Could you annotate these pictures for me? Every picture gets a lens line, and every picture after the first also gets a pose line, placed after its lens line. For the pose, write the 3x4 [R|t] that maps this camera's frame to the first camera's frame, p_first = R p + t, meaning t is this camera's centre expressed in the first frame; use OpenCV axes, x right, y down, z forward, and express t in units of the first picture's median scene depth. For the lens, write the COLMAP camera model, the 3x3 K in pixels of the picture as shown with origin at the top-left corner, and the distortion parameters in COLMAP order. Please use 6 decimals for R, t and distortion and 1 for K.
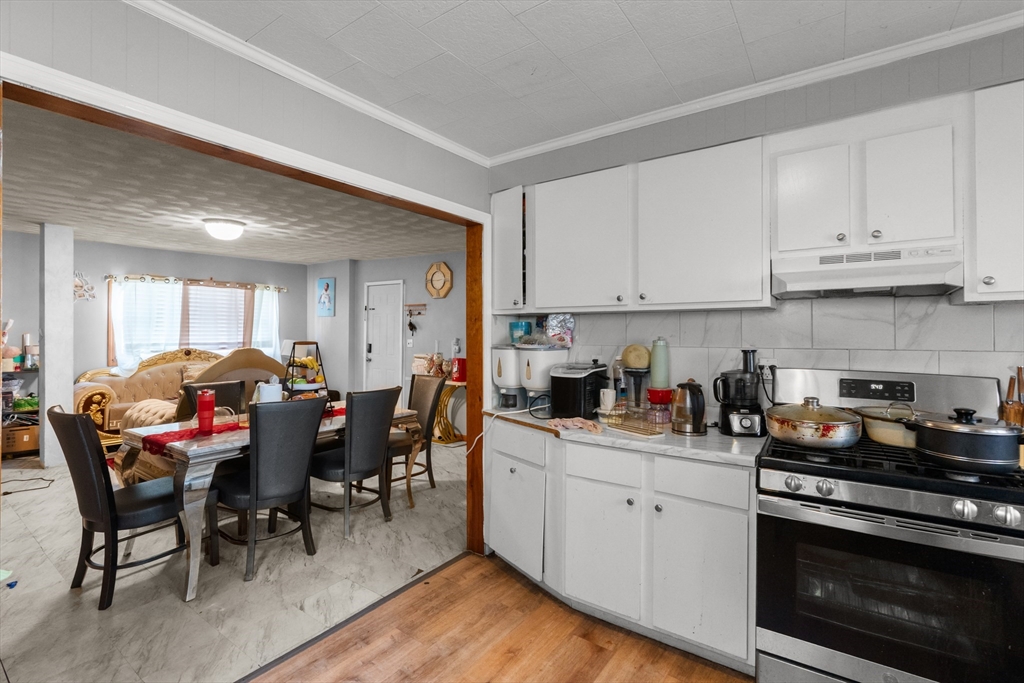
lens RADIAL K [[466.4, 0, 514.8], [0, 466.4, 333.5], [0, 0, 1]] dist [-0.001145, -0.000341]
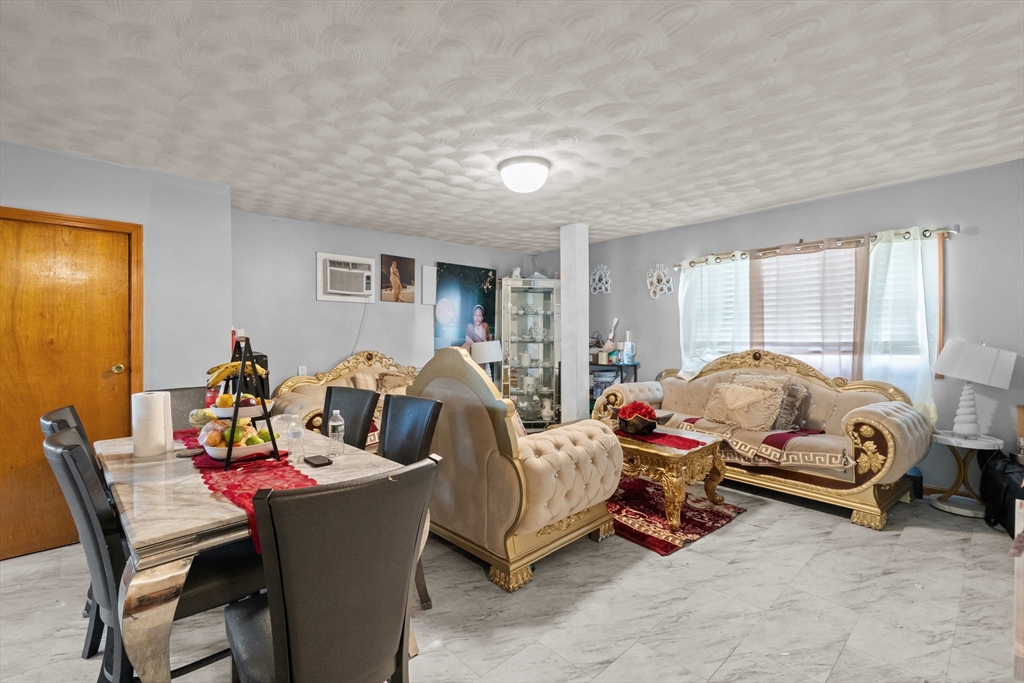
lens RADIAL K [[466.4, 0, 513.2], [0, 466.4, 340.0], [0, 0, 1]] dist [-0.001145, -0.000341]
pose [[-0.178484, 0.000896, -0.983942, 0.041343], [0.001402, 0.999999, 0.000656, 0.014823], [0.983942, -0.001262, -0.178485, 0.689865]]
